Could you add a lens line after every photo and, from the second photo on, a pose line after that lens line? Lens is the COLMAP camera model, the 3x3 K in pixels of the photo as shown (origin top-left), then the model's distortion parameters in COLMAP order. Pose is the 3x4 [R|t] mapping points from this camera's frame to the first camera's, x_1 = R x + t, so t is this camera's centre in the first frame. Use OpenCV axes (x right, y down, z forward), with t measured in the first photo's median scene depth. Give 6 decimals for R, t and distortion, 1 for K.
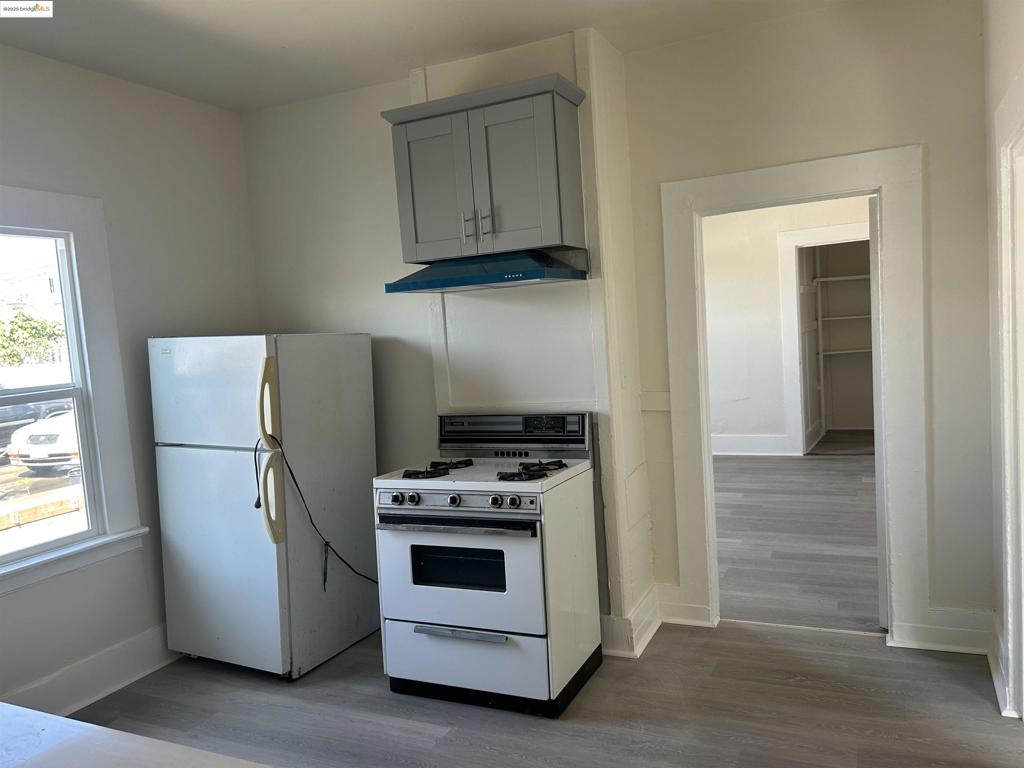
lens RADIAL K [[769.9, 0, 518.5], [0, 769.9, 384.4], [0, 0, 1]] dist [0.053274, -0.037217]
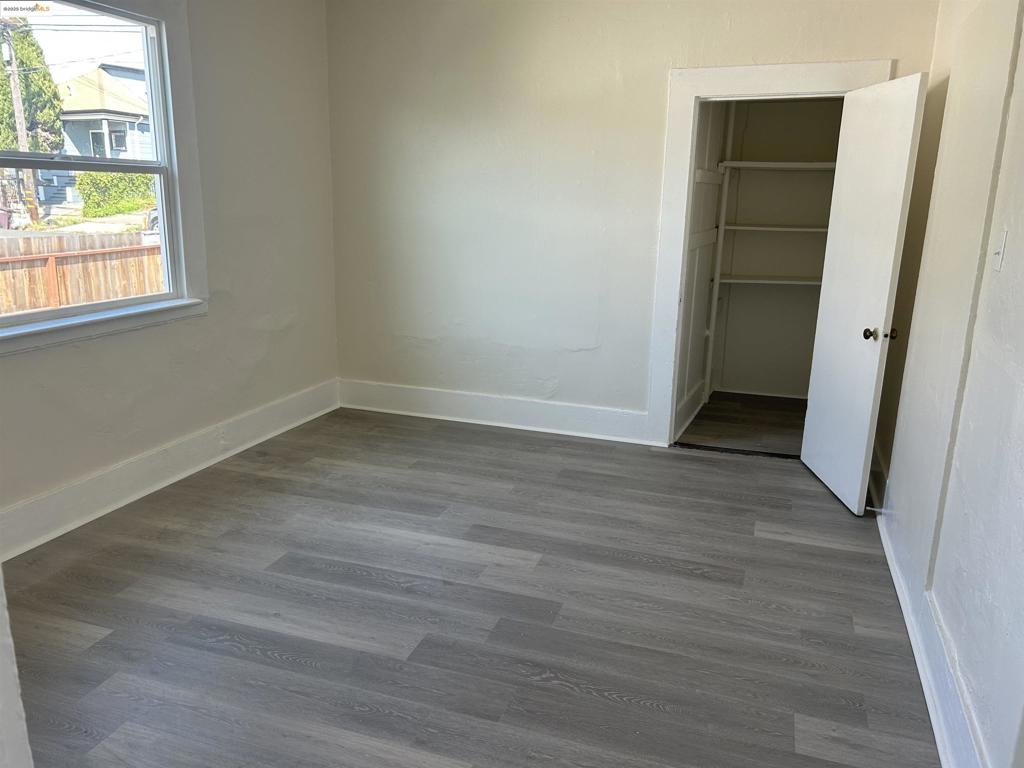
lens RADIAL K [[769.9, 0, 507.6], [0, 769.9, 381.3], [0, 0, 1]] dist [0.053274, -0.037217]
pose [[0.991095, 0.062462, 0.117600, 0.153195], [-0.080574, 0.984437, 0.156179, -0.046623], [-0.106014, -0.164264, 0.980703, 0.388909]]
